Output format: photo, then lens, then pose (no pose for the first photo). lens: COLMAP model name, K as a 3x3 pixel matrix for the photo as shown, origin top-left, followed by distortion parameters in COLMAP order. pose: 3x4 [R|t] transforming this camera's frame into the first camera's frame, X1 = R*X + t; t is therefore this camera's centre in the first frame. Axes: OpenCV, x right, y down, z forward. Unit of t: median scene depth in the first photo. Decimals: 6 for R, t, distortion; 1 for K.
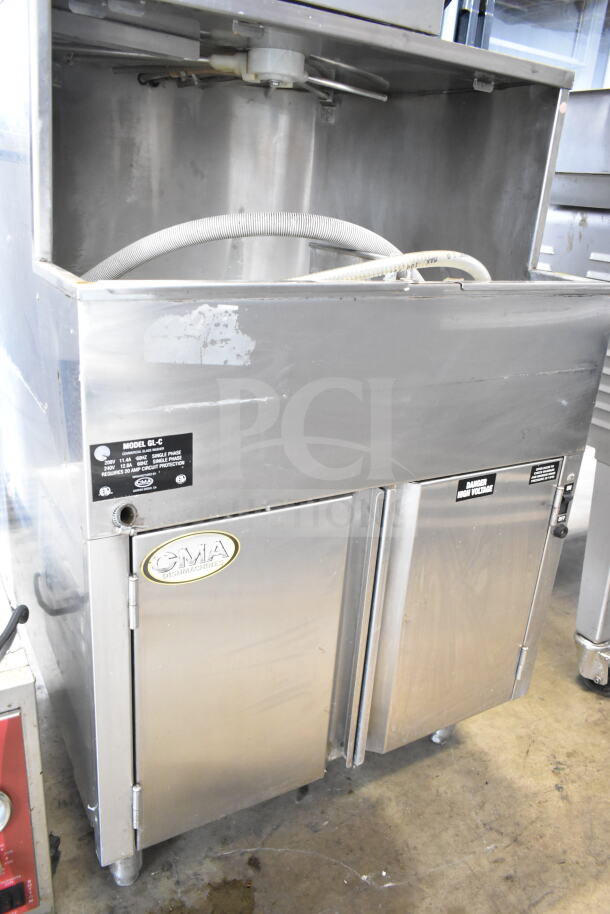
lens RADIAL K [[671.4, 0, 305.0], [0, 671.4, 457.0], [0, 0, 1]] dist [-0.014788, -0.007411]
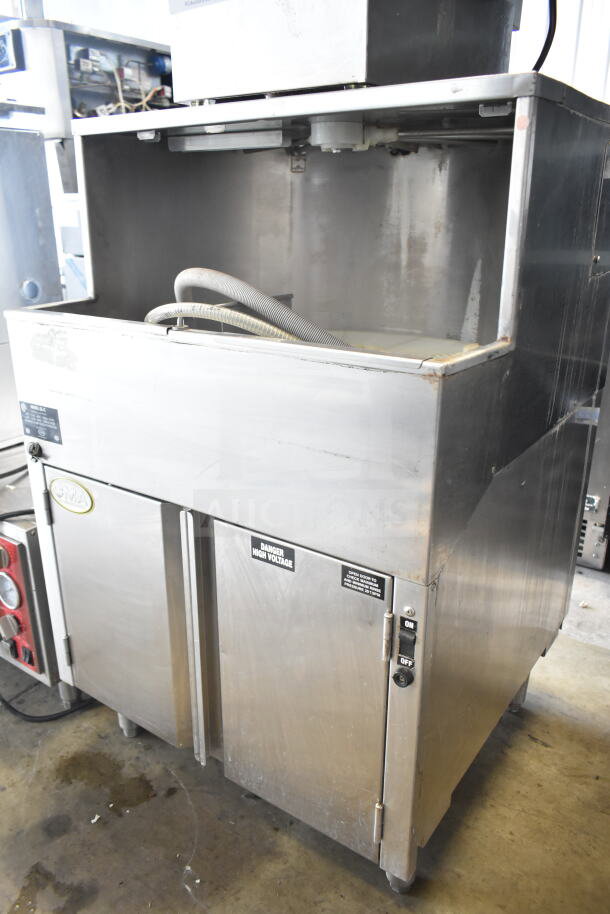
lens RADIAL K [[671.4, 0, 305.0], [0, 671.4, 457.0], [0, 0, 1]] dist [-0.014788, -0.007411]
pose [[0.434434, 0.241755, -0.867653, 1.462499], [-0.296075, 0.948104, 0.115926, -0.284017], [0.850651, 0.206528, 0.483466, 0.769394]]
